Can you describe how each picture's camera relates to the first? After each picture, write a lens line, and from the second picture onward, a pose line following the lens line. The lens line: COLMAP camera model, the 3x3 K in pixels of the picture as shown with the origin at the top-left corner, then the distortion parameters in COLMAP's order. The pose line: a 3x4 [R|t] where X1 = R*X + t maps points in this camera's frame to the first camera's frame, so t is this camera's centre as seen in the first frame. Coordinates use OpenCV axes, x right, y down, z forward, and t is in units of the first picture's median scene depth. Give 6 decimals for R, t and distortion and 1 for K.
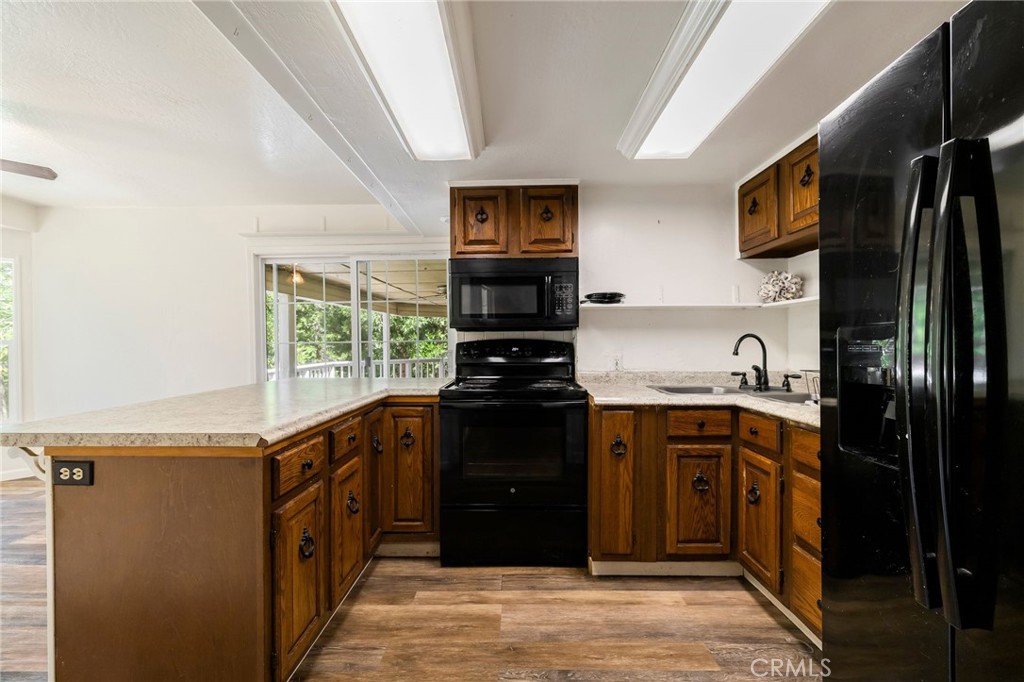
lens RADIAL K [[446.2, 0, 512.0], [0, 446.2, 341.0], [0, 0, 1]] dist [0.000339, -0.000119]
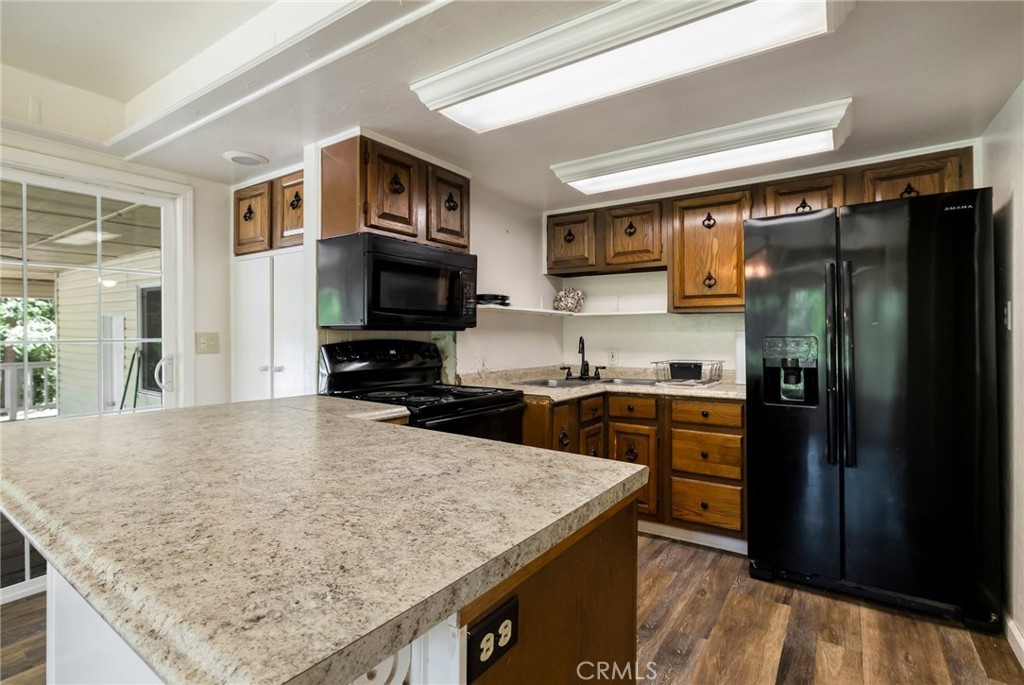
lens RADIAL K [[488.5, 0, 512.0], [0, 488.5, 342.5], [0, 0, 1]] dist [0.000788, 0.000047]
pose [[0.560913, -0.004256, 0.827864, -0.714130], [-0.004640, 0.999955, 0.008285, -0.009377], [-0.827862, -0.008488, 0.560868, 0.357721]]
